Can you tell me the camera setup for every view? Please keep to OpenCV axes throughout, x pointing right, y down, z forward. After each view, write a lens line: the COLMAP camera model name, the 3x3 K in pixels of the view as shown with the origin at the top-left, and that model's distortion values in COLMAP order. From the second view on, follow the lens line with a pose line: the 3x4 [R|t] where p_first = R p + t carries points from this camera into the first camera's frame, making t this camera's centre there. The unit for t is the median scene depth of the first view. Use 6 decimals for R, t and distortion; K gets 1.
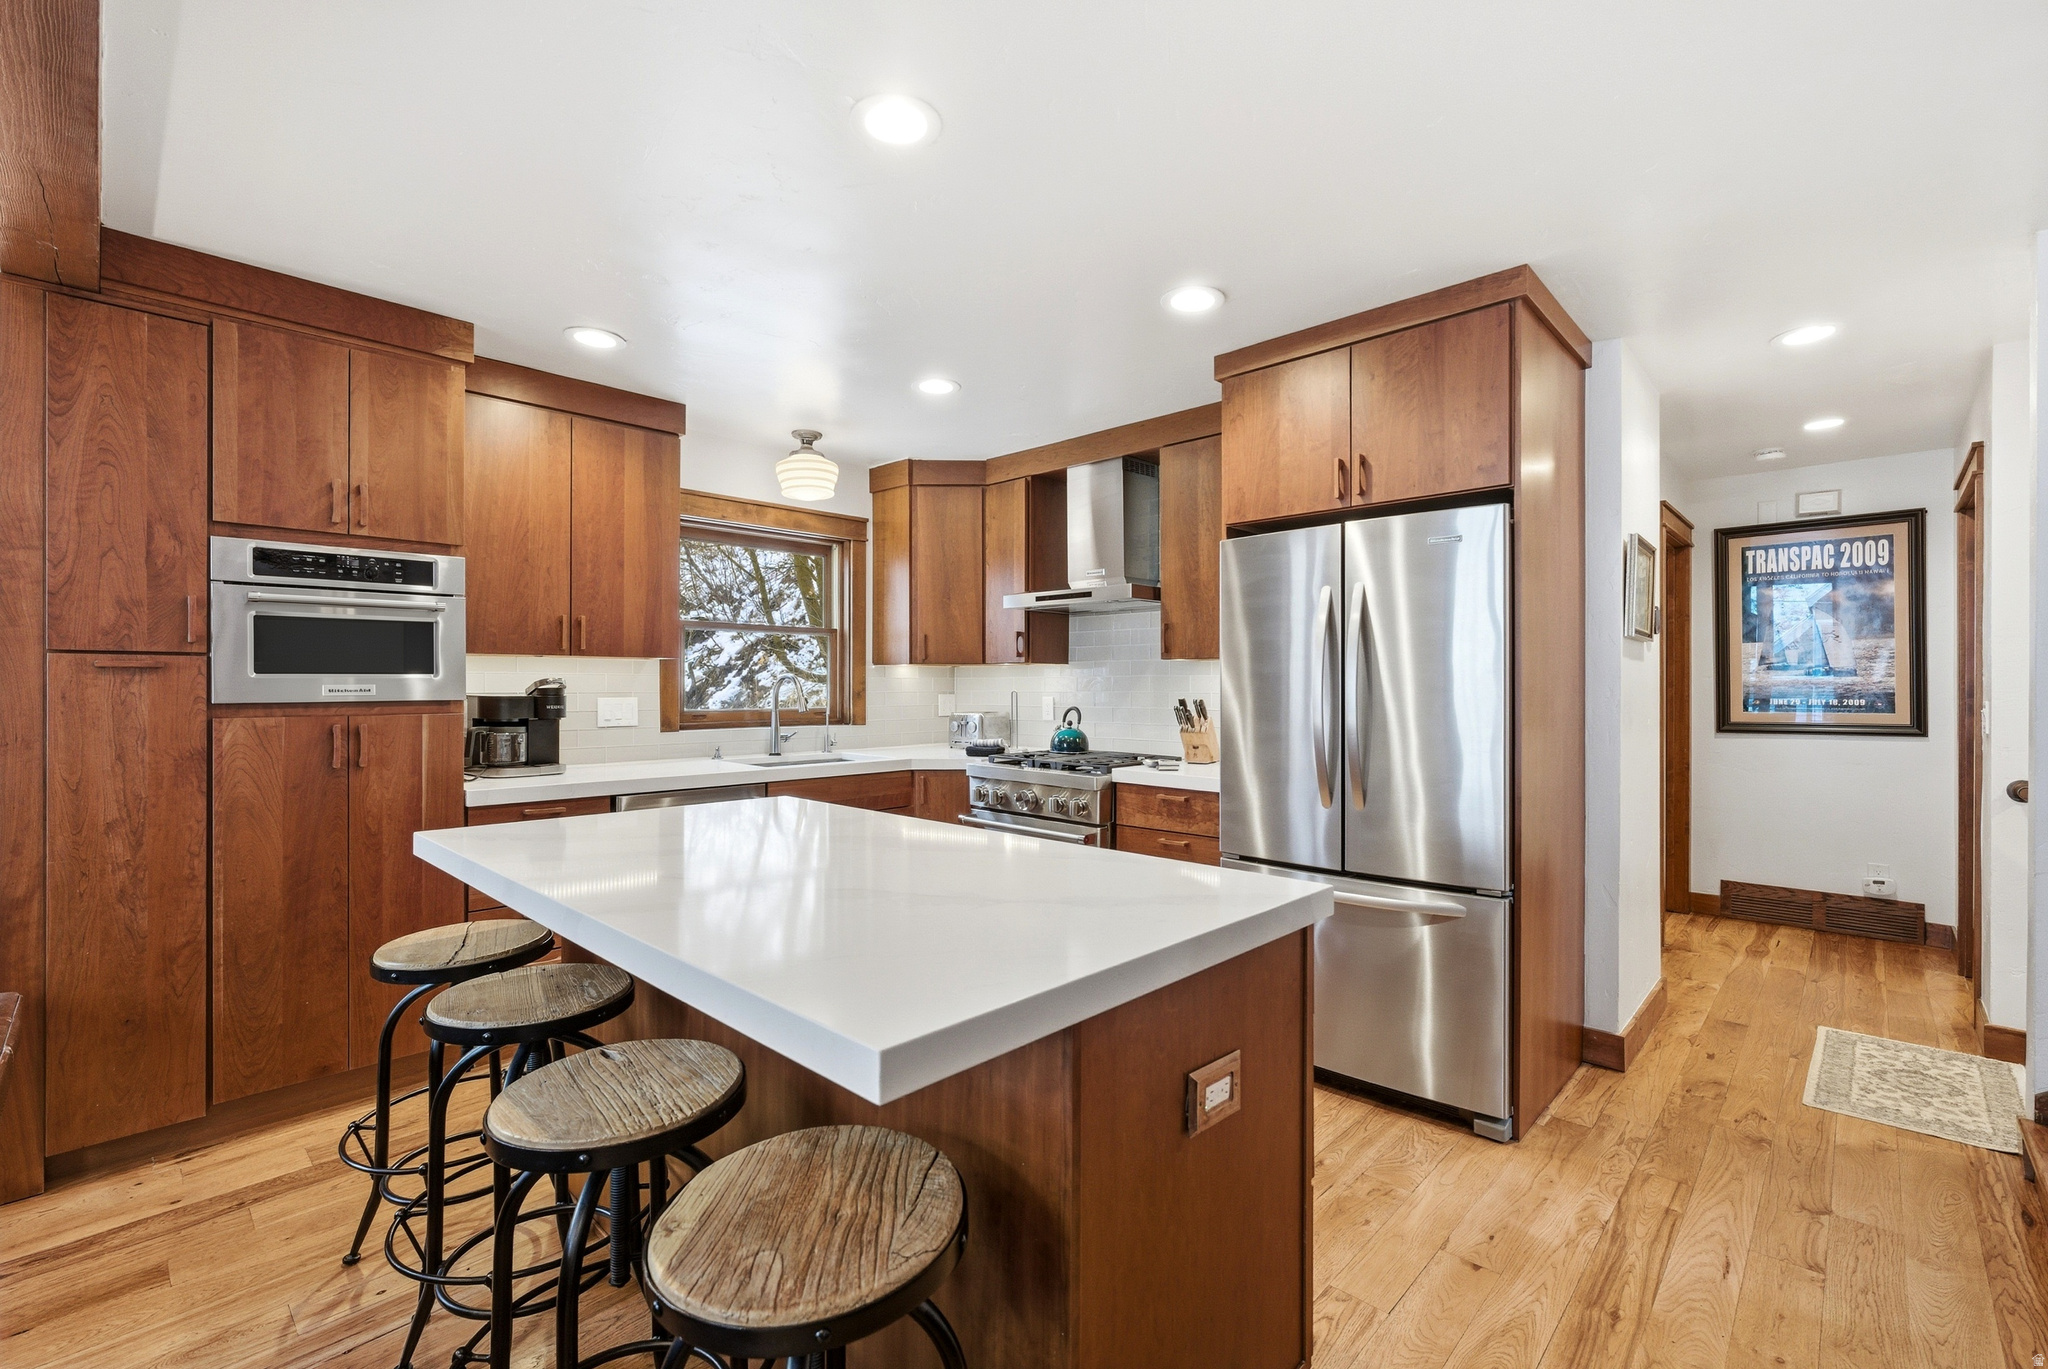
lens RADIAL K [[884.5, 0, 1024.0], [0, 884.5, 684.5], [0, 0, 1]] dist [-0.003487, 0.000210]
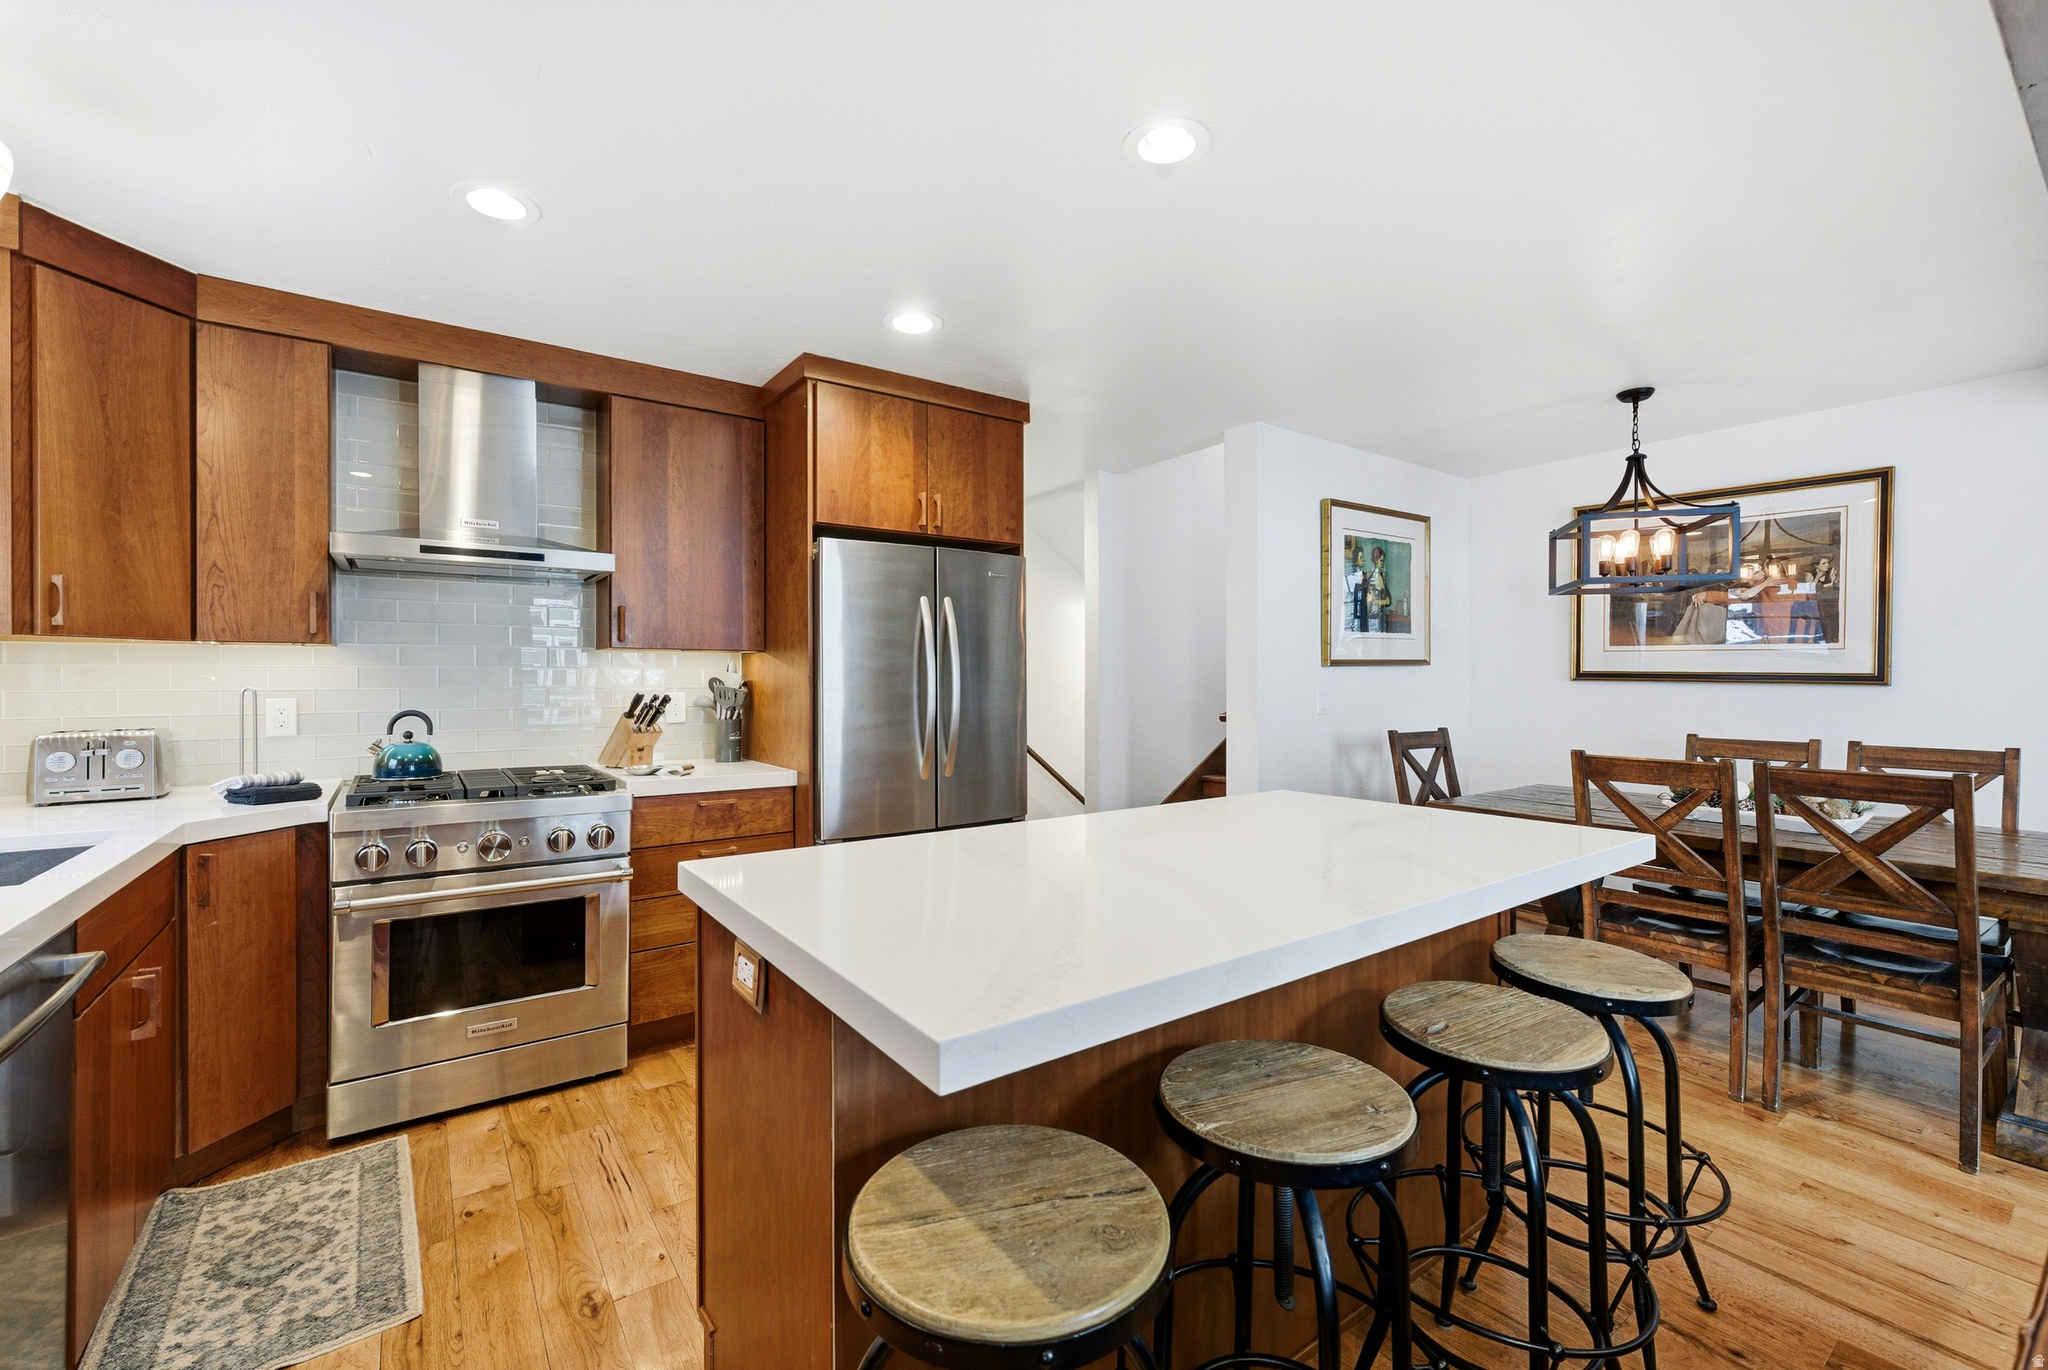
lens RADIAL K [[849.7, 0, 1025.0], [0, 849.7, 678.6], [0, 0, 1]] dist [-0.003888, 0.001077]
pose [[0.180592, 0.000210, 0.983558, -0.491922], [0.000732, 1.000000, -0.000348, 0.001136], [-0.983558, 0.000783, 0.180592, 0.413189]]
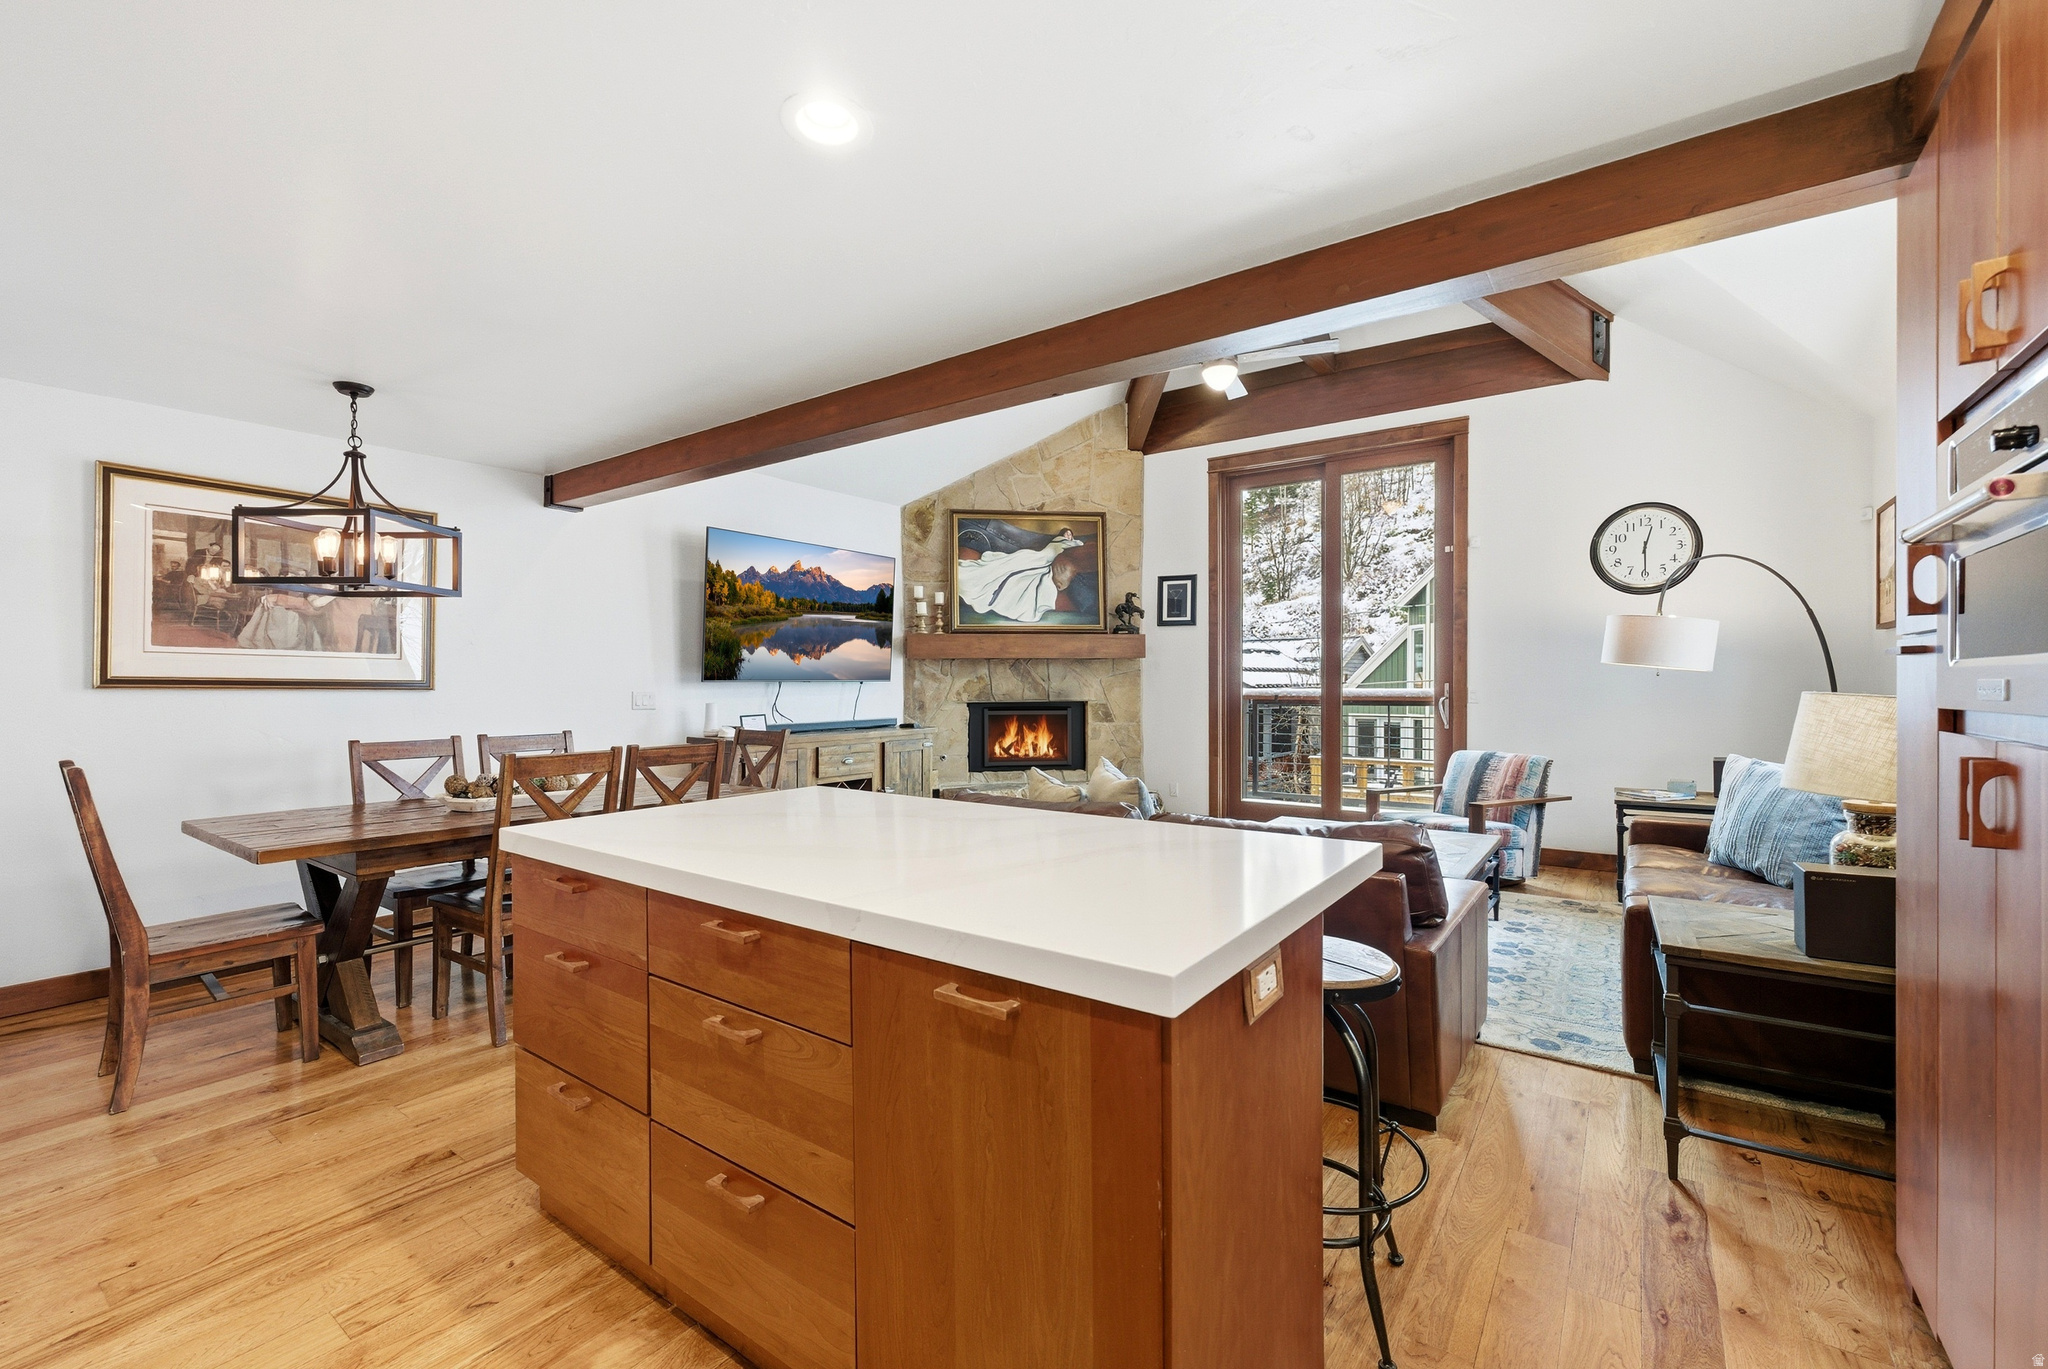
lens RADIAL K [[860.5, 0, 1025.5], [0, 860.5, 690.2], [0, 0, 1]] dist [-0.000956, 0.000441]
pose [[-0.990218, 0.005078, -0.139435, -0.094933], [0.003829, 0.999950, 0.009228, 0.001038], [0.139475, 0.008604, -0.990188, 0.845471]]
